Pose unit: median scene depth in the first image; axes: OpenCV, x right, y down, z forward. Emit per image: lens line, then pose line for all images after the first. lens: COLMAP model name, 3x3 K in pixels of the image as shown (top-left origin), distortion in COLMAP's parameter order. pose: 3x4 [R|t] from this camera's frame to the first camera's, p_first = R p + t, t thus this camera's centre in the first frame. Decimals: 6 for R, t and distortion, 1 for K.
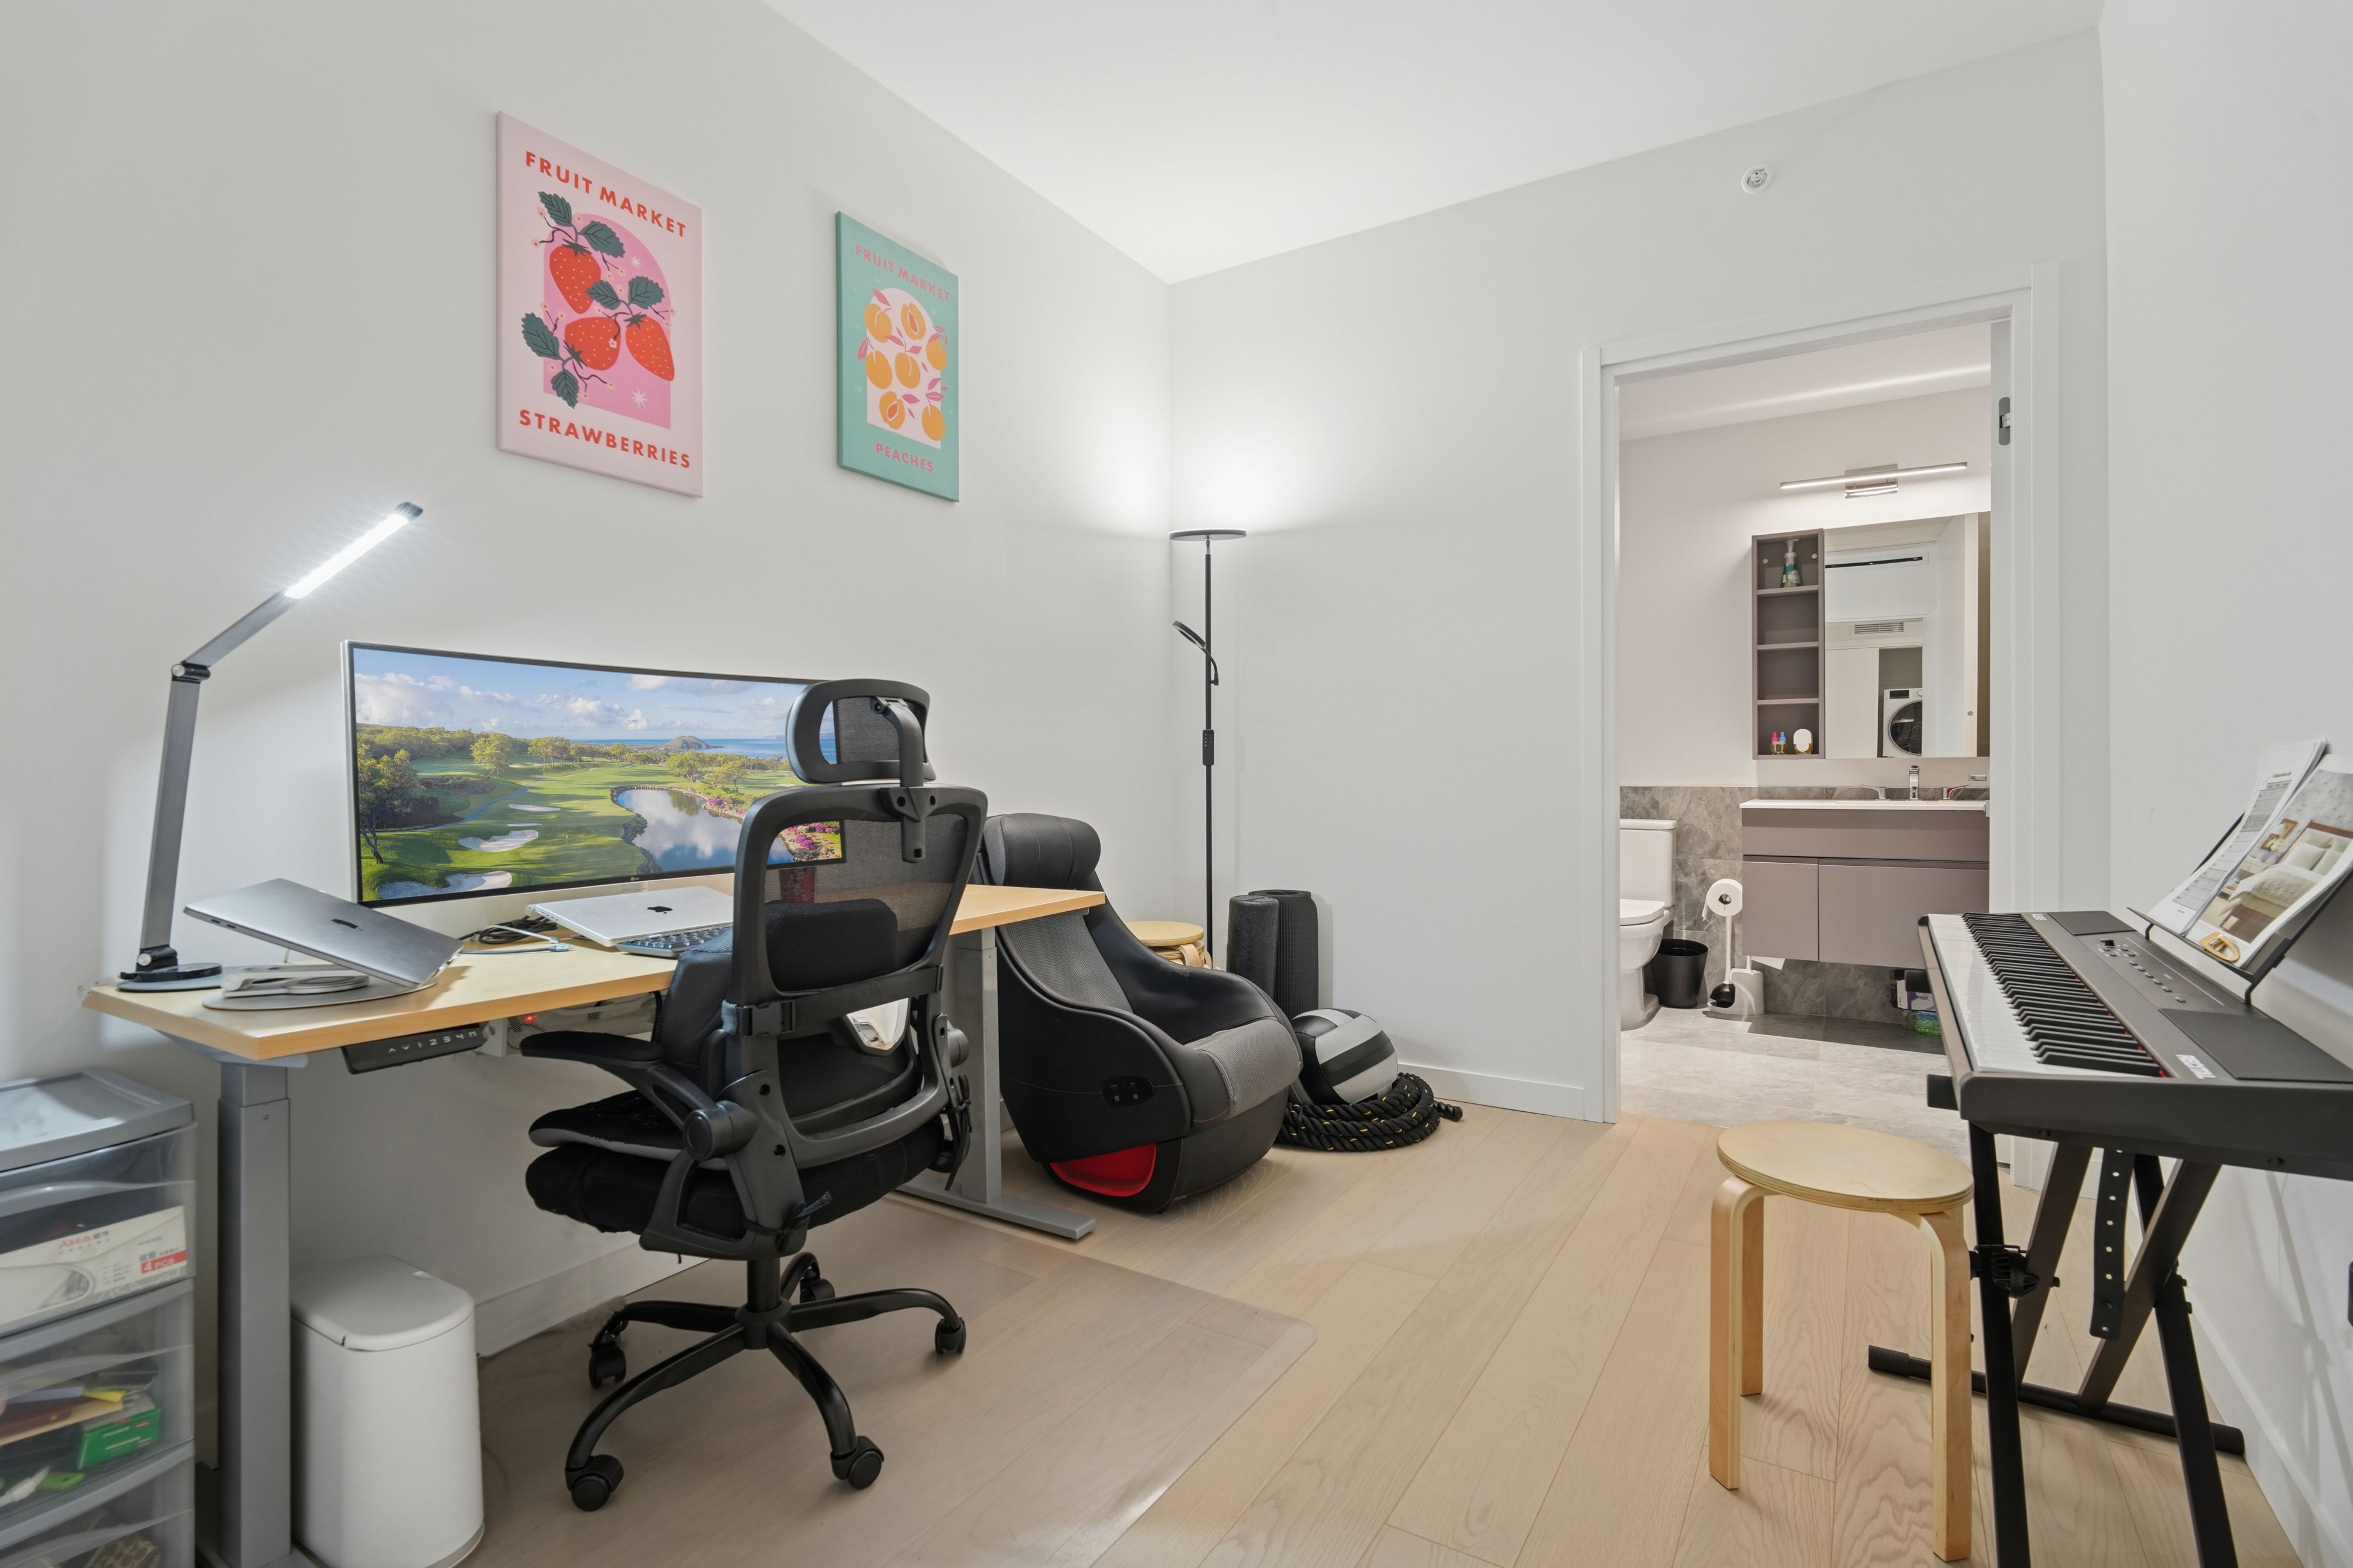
lens RADIAL K [[1106.6, 0, 1176.5], [0, 1106.6, 784.0], [0, 0, 1]] dist [0.004544, 0.000244]
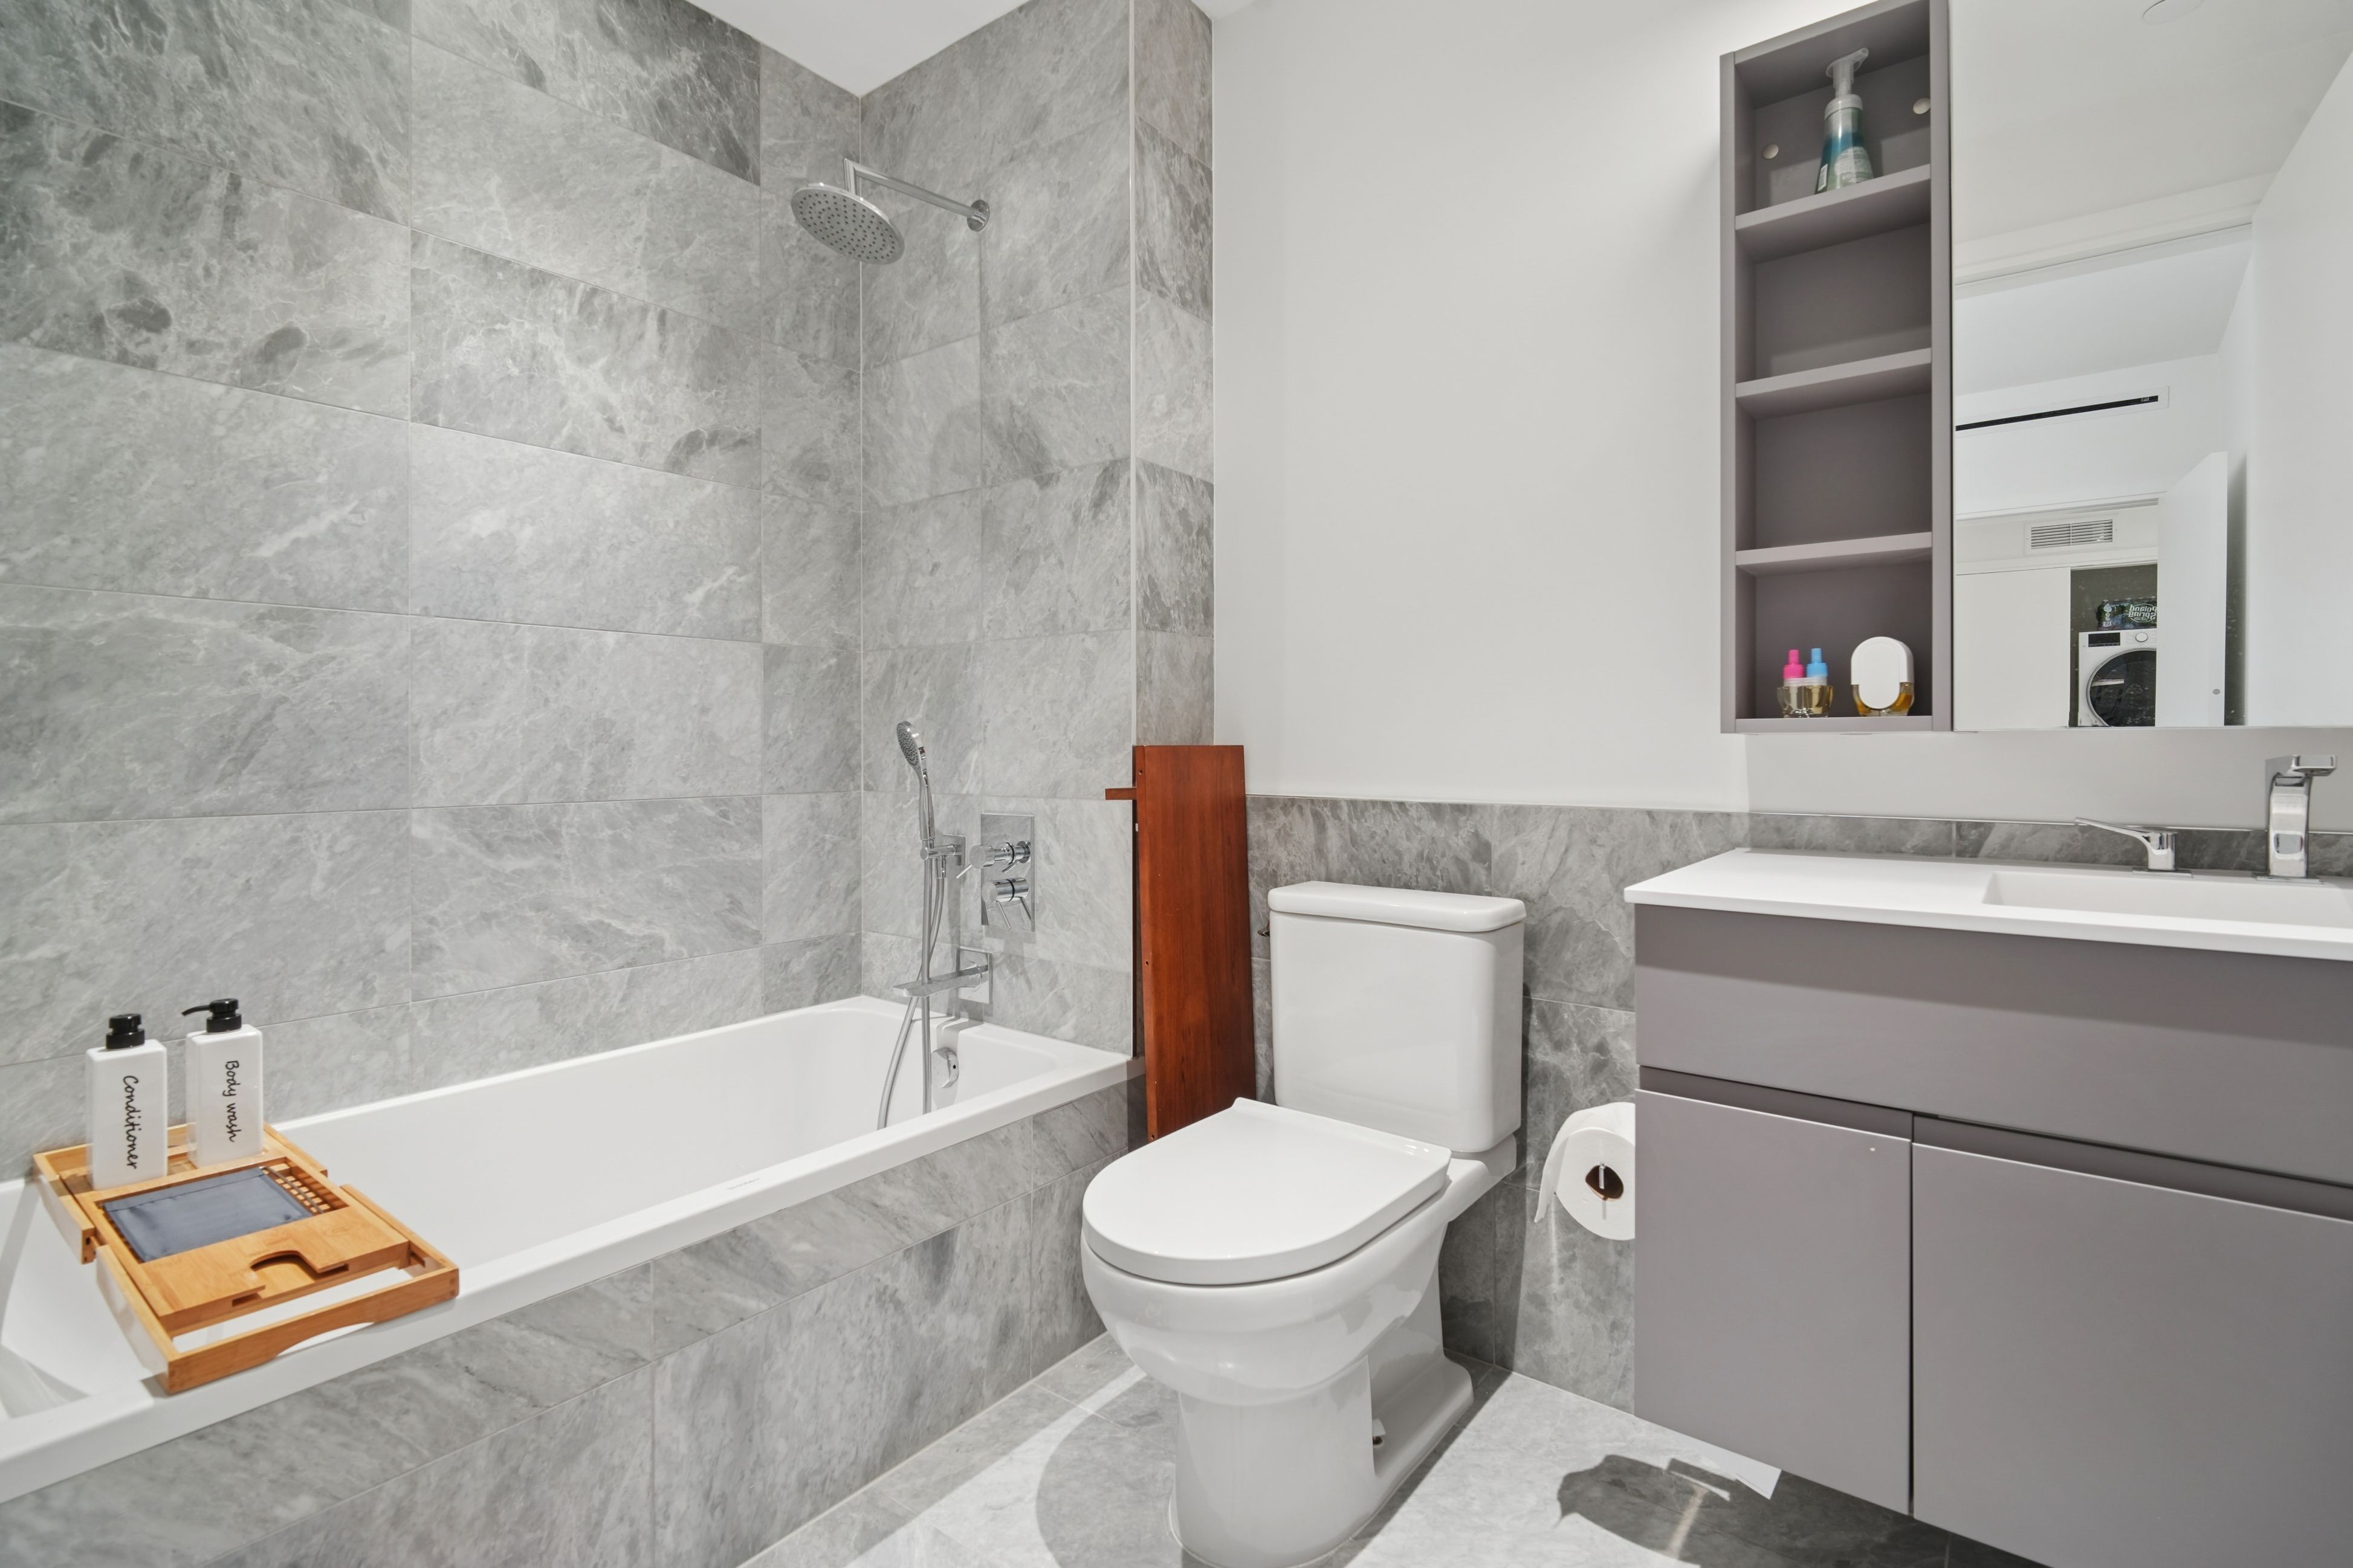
lens RADIAL K [[1110.0, 0, 1170.2], [0, 1110.0, 745.9], [0, 0, 1]] dist [-0.001025, 0.000812]
pose [[0.994228, 0.007434, -0.107030, 0.392224], [-0.008752, 0.999891, -0.011850, -0.012649], [0.106930, 0.012718, 0.994185, 0.654663]]
